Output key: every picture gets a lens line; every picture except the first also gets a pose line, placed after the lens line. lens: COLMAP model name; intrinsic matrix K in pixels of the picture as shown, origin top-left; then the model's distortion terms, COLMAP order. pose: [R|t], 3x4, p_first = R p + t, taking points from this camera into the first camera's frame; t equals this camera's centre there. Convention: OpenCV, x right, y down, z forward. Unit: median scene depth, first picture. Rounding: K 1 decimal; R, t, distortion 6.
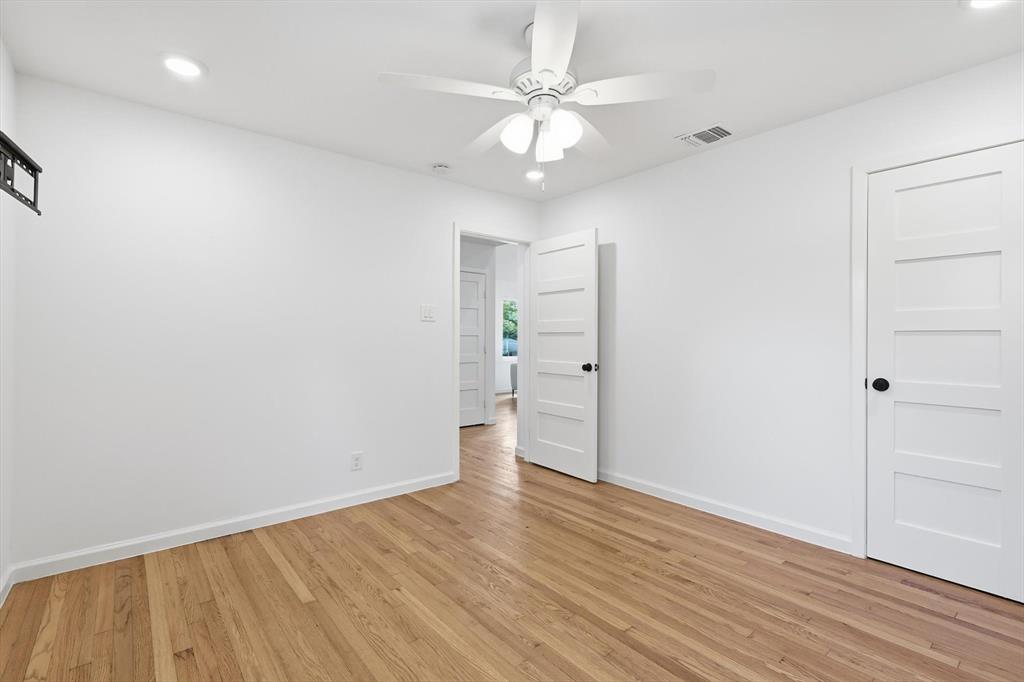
lens RADIAL K [[461.9, 0, 511.9], [0, 461.9, 339.5], [0, 0, 1]] dist [0.010968, -0.000863]
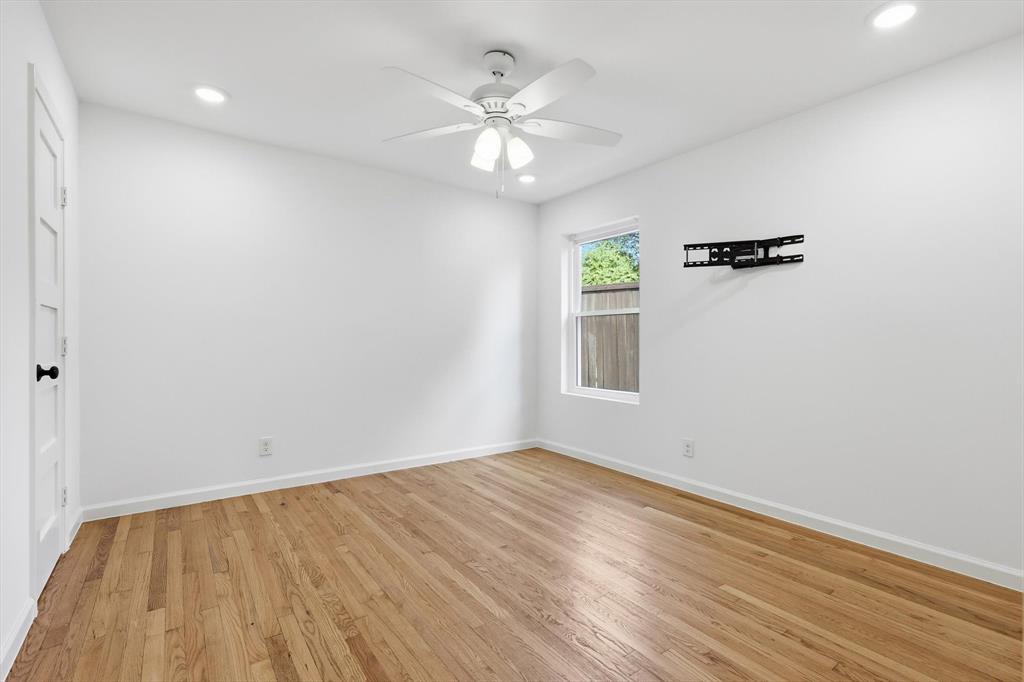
lens RADIAL K [[461.9, 0, 509.0], [0, 461.9, 340.3], [0, 0, 1]] dist [0.010968, -0.000863]
pose [[-0.997019, -0.009155, 0.076608, -0.047268], [-0.009315, 0.999955, -0.001732, 0.039774], [-0.076589, -0.002440, -0.997060, 1.871791]]
